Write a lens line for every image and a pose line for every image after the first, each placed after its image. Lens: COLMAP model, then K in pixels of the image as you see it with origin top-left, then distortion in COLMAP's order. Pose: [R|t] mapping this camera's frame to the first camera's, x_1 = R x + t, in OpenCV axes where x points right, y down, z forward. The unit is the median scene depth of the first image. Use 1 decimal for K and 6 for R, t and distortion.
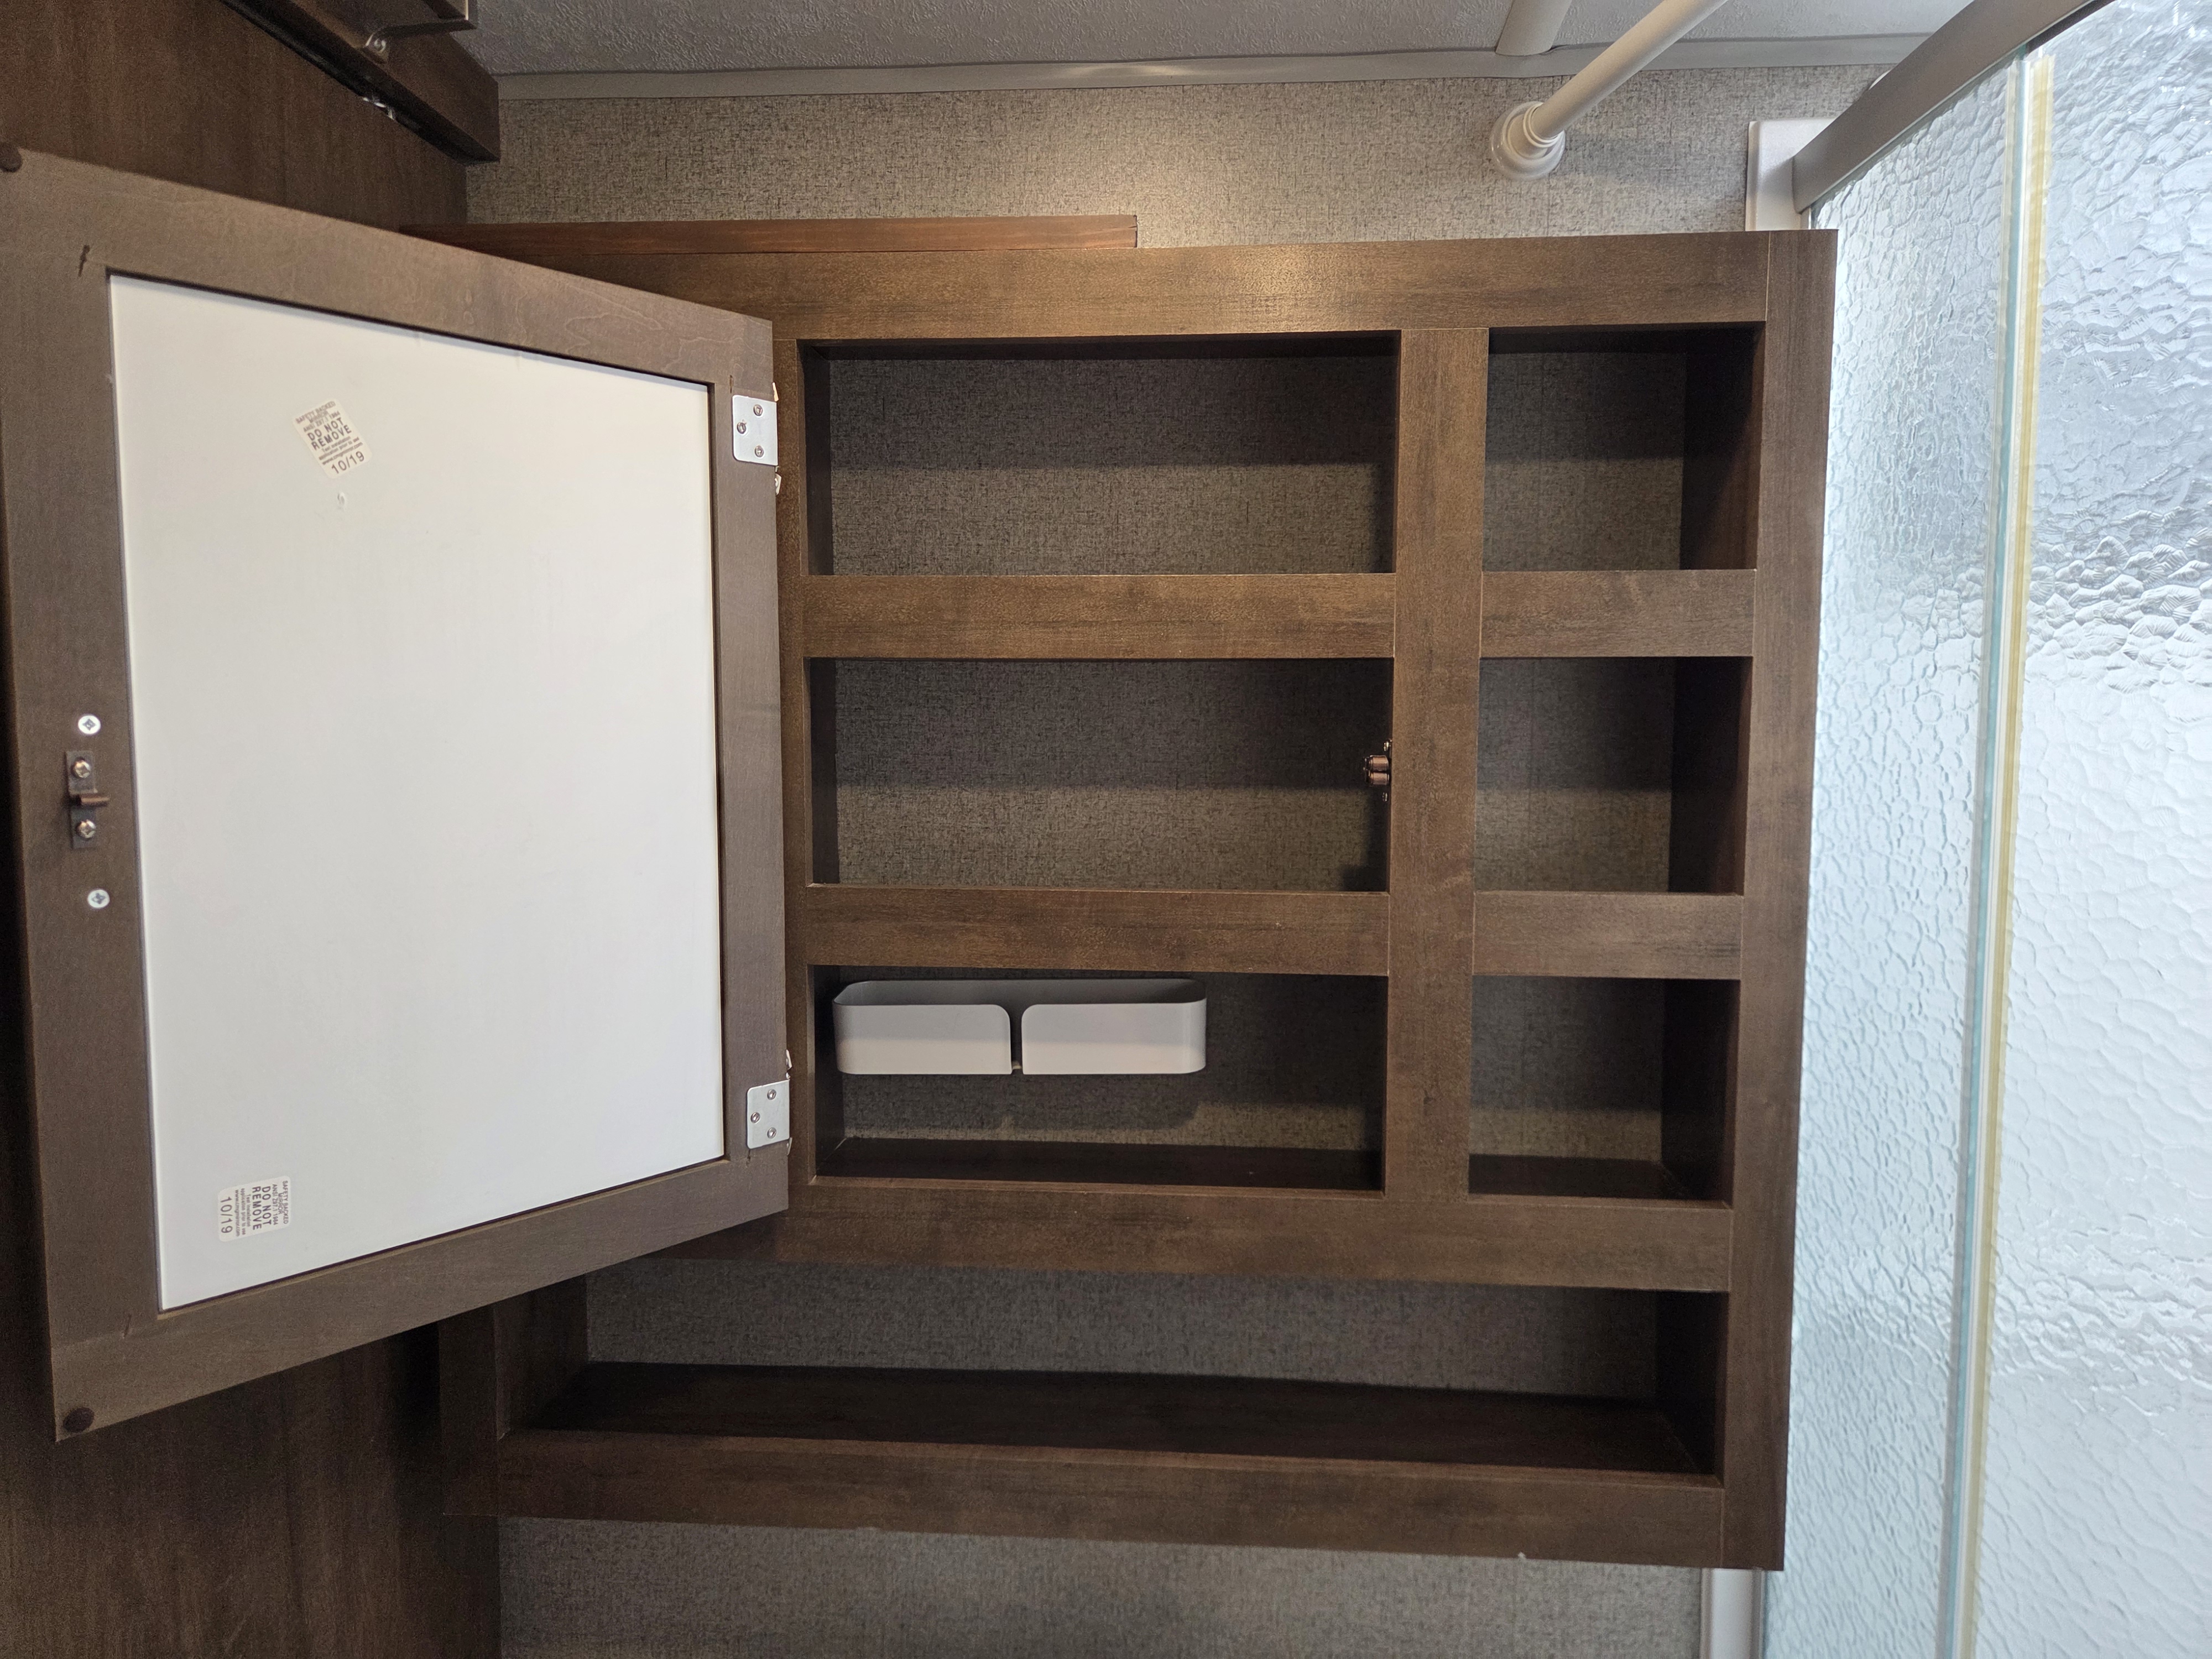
lens RADIAL K [[1467.9, 0, 1091.2], [0, 1467.9, 810.3], [0, 0, 1]] dist [0.086865, -0.069111]
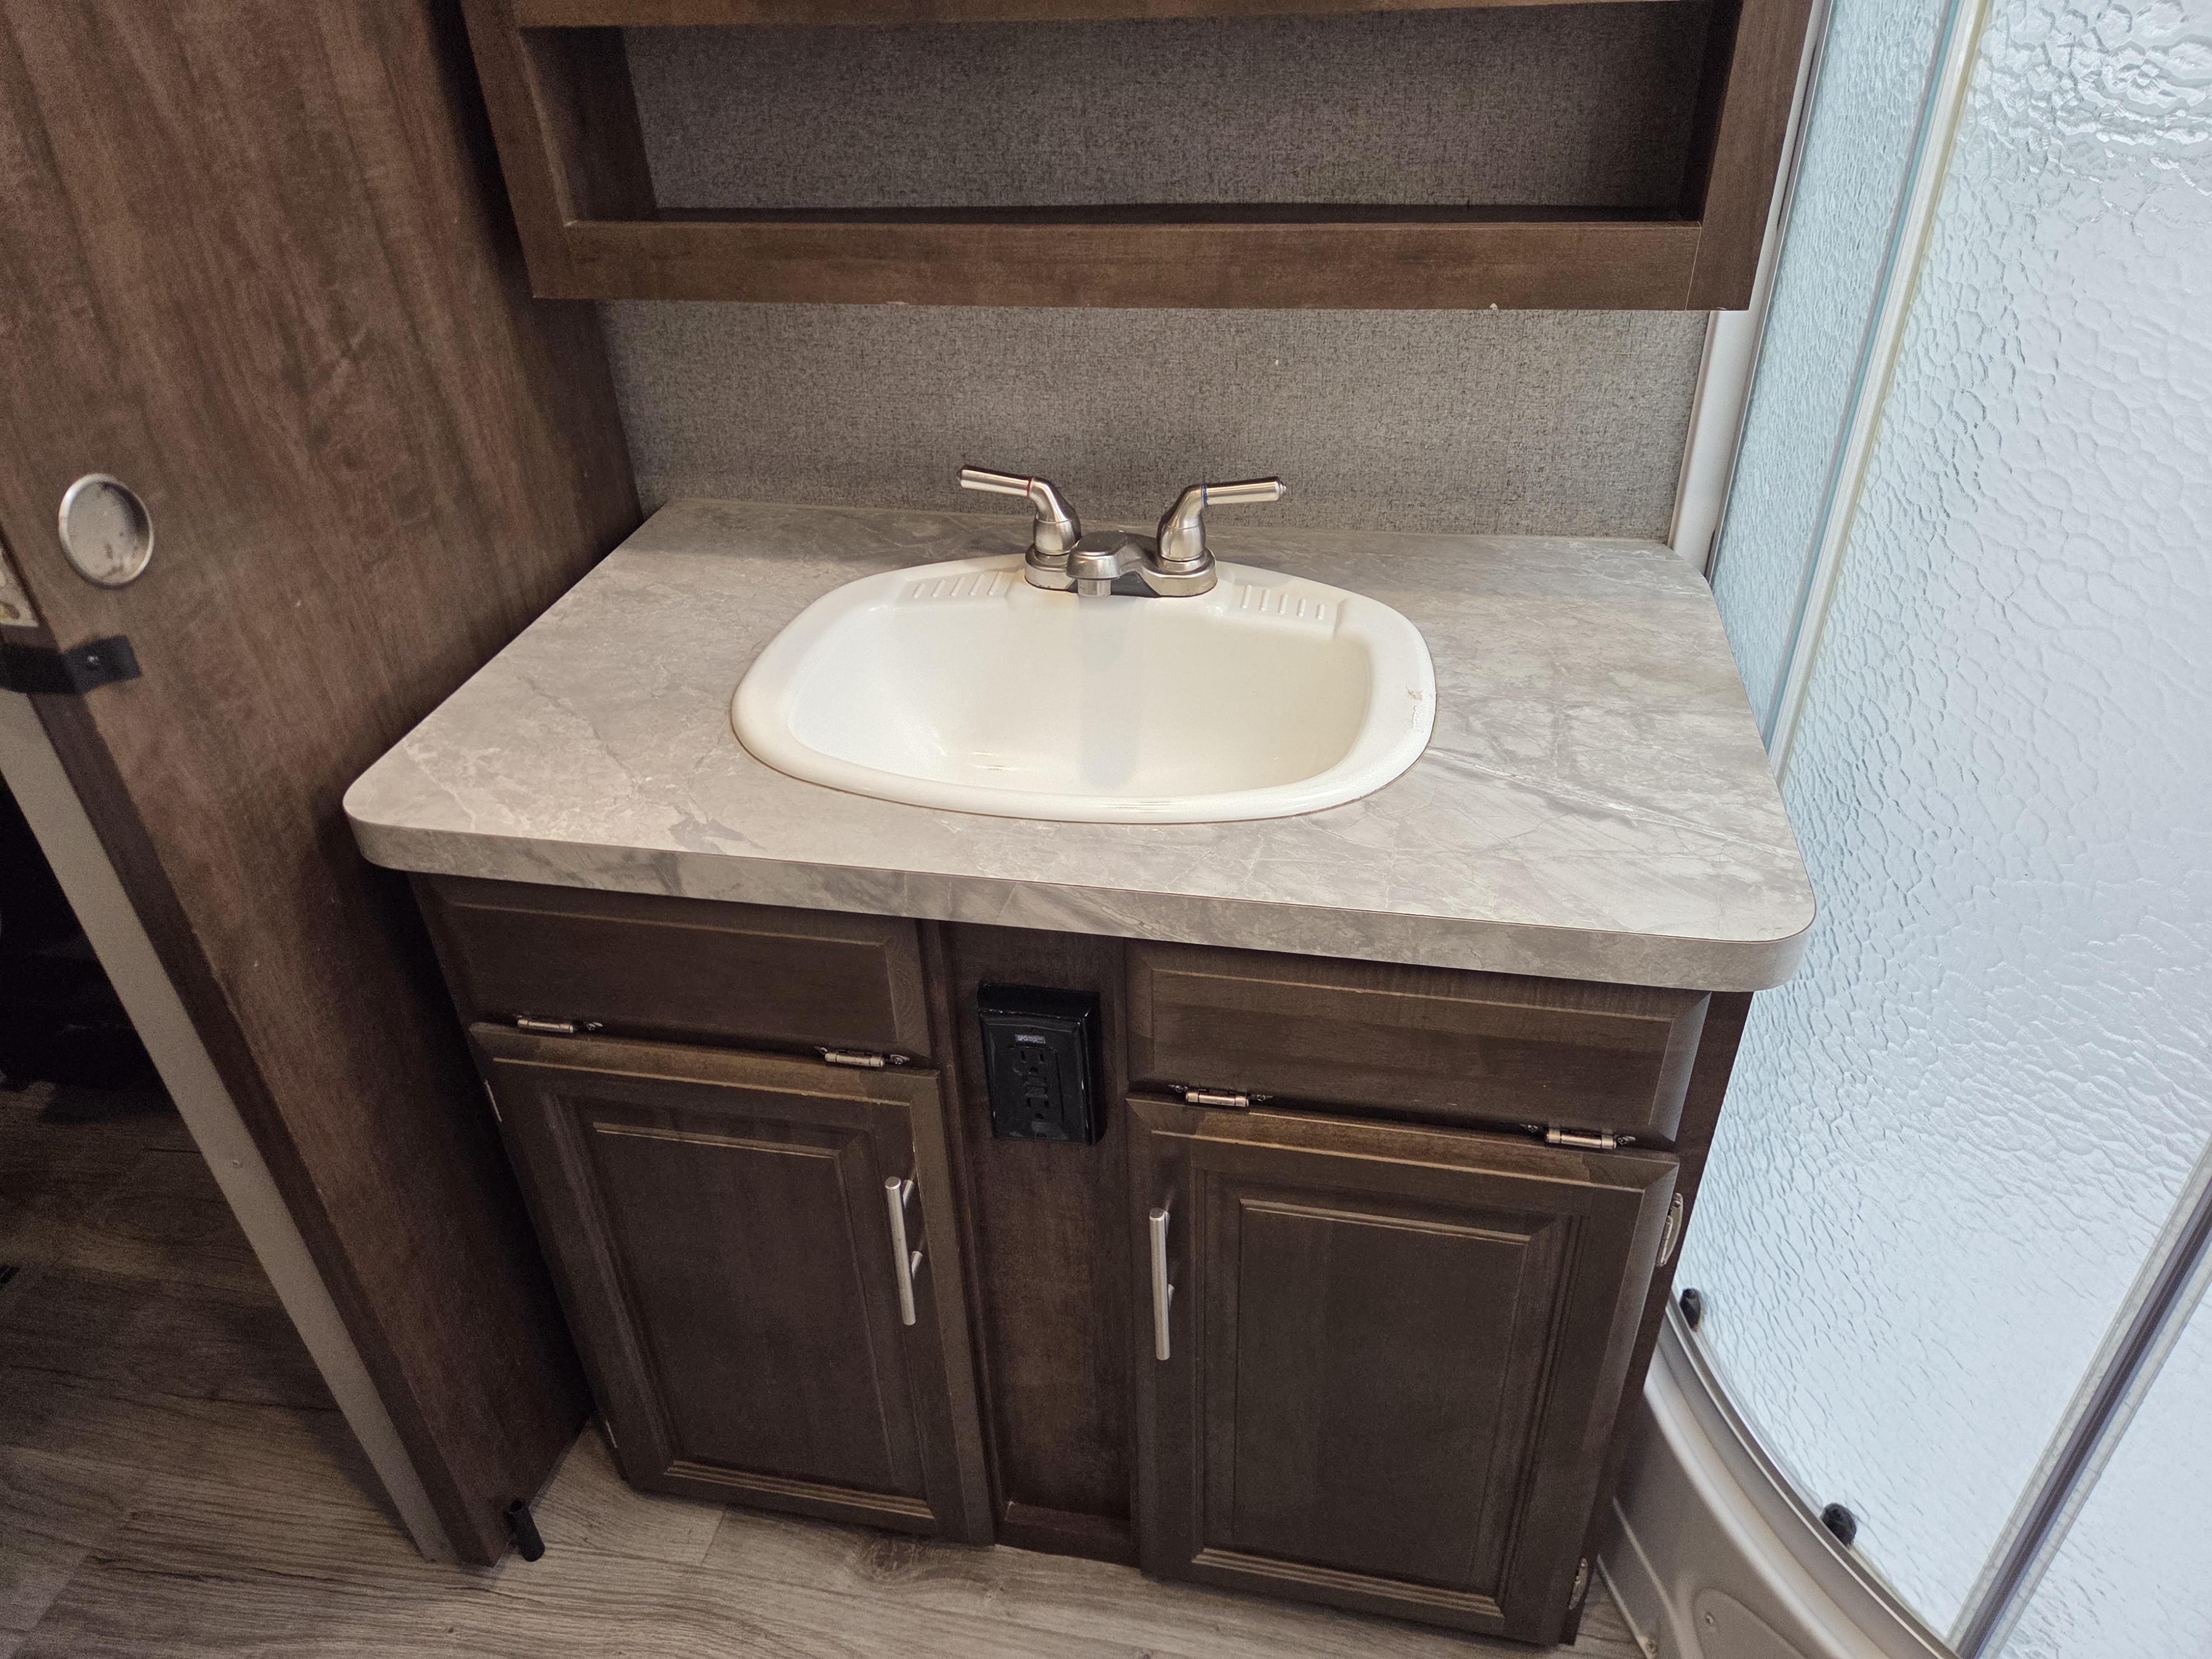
lens RADIAL K [[1483.6, 0, 1105.9], [0, 1483.6, 800.2], [0, 0, 1]] dist [0.080624, -0.071991]
pose [[0.991731, 0.039331, -0.122157, 0.135278], [0.023261, 0.881020, 0.472507, 0.253212], [0.126207, -0.471441, 0.872820, -0.103409]]
